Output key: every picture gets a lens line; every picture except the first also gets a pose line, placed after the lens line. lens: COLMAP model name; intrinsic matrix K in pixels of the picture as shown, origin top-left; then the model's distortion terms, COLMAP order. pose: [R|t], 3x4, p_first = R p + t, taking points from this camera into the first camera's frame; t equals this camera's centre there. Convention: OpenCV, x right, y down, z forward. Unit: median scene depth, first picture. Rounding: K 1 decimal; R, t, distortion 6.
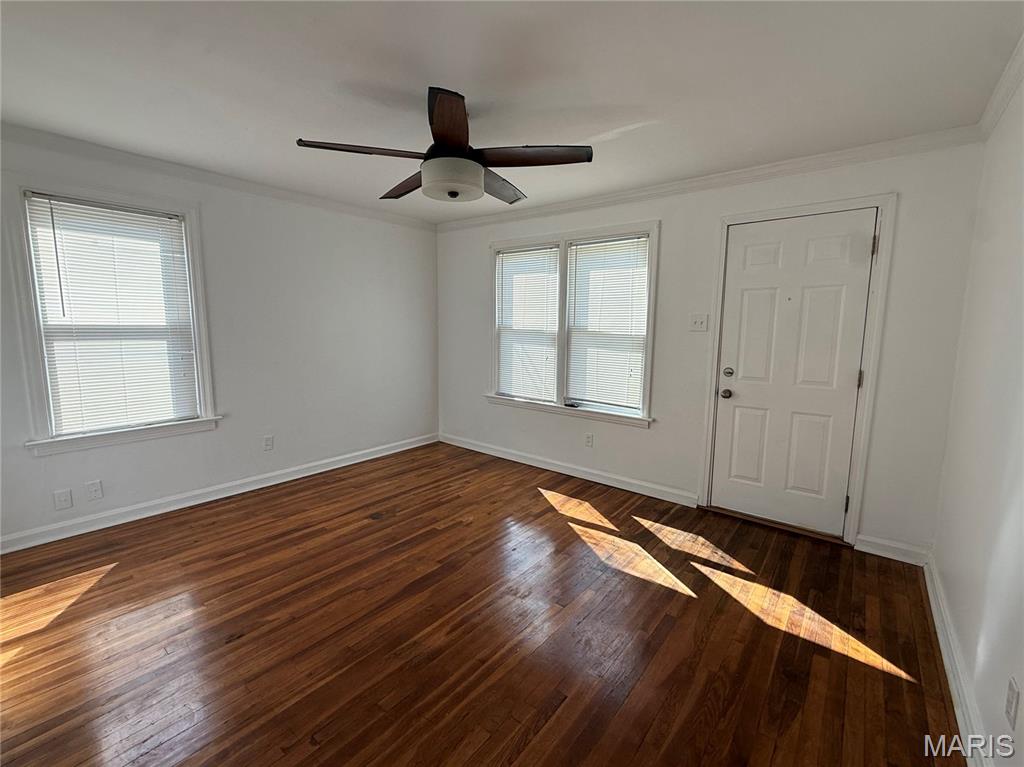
lens RADIAL K [[426.0, 0, 516.4], [0, 426.0, 384.8], [0, 0, 1]] dist [0.001010, 0.000176]
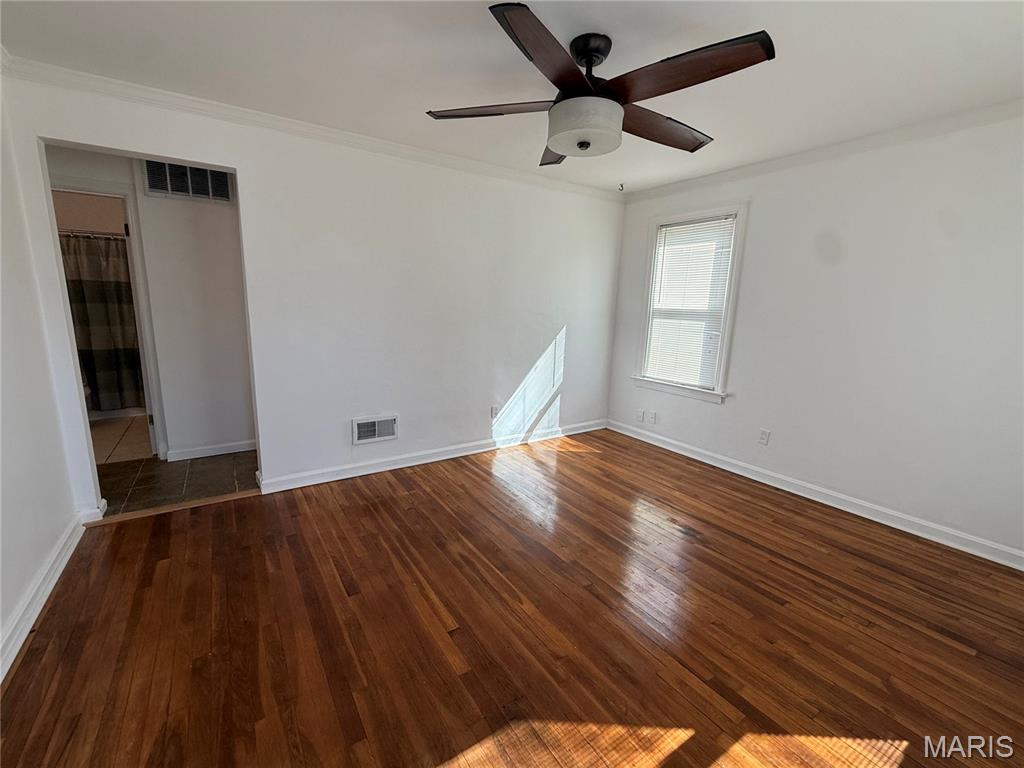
lens RADIAL K [[426.0, 0, 516.4], [0, 426.0, 385.3], [0, 0, 1]] dist [0.001010, 0.000176]
pose [[-0.274919, 0.165067, -0.947192, 0.499274], [-0.162603, 0.962980, 0.215013, -0.097934], [0.947618, 0.213127, -0.237901, 0.766298]]
